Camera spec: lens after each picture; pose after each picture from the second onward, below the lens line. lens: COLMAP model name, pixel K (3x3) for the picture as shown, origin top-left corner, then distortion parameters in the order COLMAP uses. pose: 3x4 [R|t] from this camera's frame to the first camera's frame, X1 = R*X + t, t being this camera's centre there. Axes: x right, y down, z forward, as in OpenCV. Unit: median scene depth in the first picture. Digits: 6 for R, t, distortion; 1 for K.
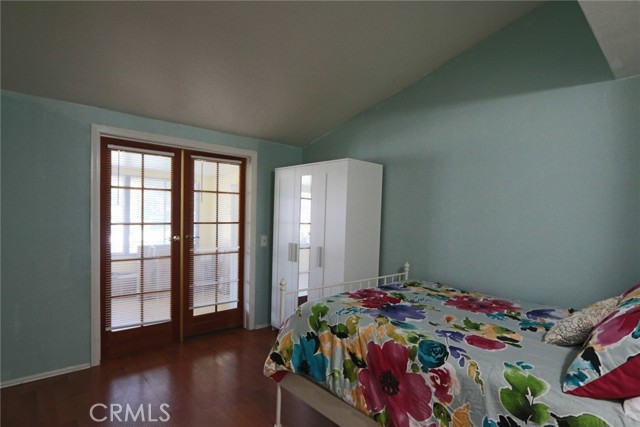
lens RADIAL K [[331.0, 0, 323.4], [0, 331.0, 225.7], [0, 0, 1]] dist [-0.015171, -0.000608]
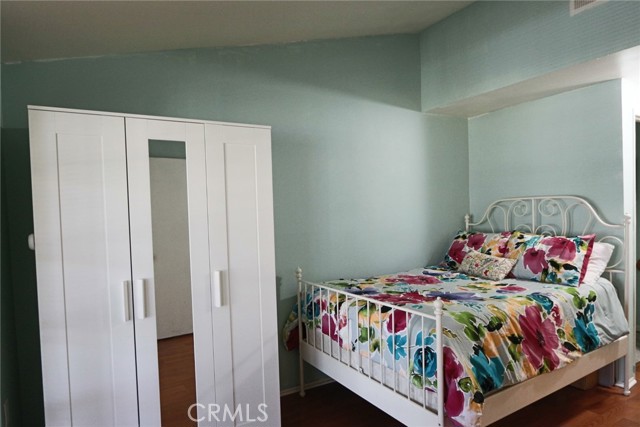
lens RADIAL K [[395.1, 0, 323.7], [0, 395.1, 222.4], [0, 0, 1]] dist [-0.015692, 0.001160]
pose [[0.189717, -0.068797, 0.979426, -1.259216], [0.072050, 0.995828, 0.055993, -0.087486], [-0.979192, 0.059945, 0.193882, 1.363671]]
